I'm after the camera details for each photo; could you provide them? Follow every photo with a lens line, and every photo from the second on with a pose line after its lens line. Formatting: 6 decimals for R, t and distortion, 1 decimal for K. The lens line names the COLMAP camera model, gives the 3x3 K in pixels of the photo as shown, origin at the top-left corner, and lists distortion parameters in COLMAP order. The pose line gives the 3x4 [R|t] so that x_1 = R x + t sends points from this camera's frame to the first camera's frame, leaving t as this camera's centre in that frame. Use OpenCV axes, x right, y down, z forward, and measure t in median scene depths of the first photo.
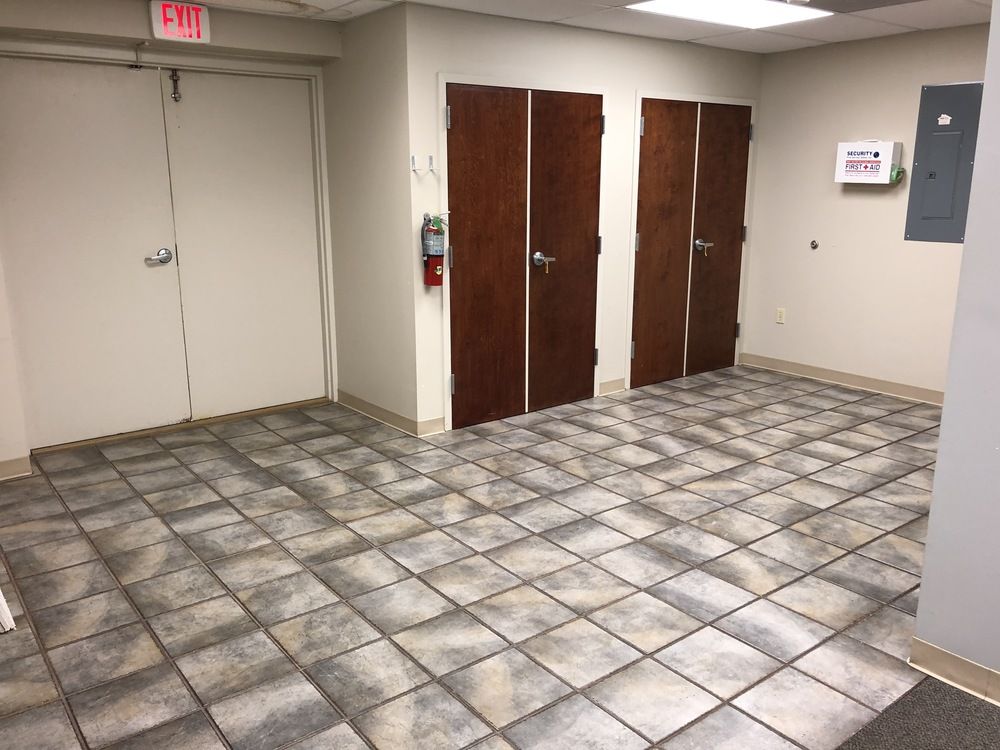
lens RADIAL K [[824.7, 0, 500.0], [0, 824.7, 375.0], [0, 0, 1]] dist [0.011600, 0.014787]
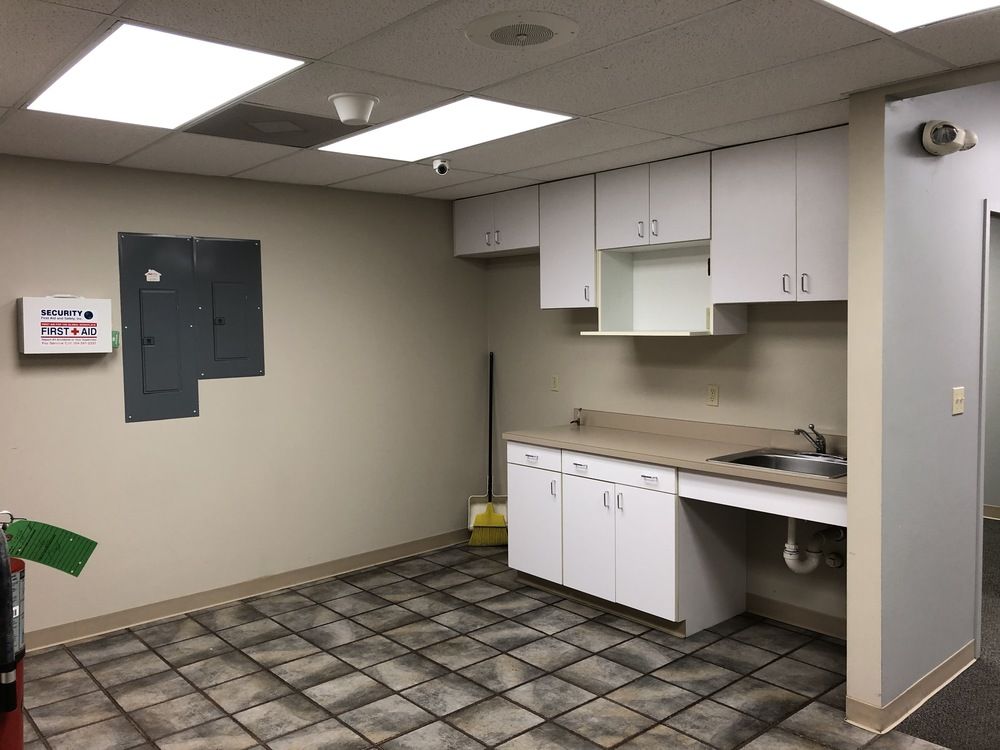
lens RADIAL K [[824.7, 0, 500.0], [0, 824.7, 375.0], [0, 0, 1]] dist [0.011600, 0.014787]
pose [[-0.065545, -0.065361, 0.995707, -0.325418], [0.247933, 0.965493, 0.079699, -0.197645], [-0.966557, 0.252092, -0.047078, 0.751918]]
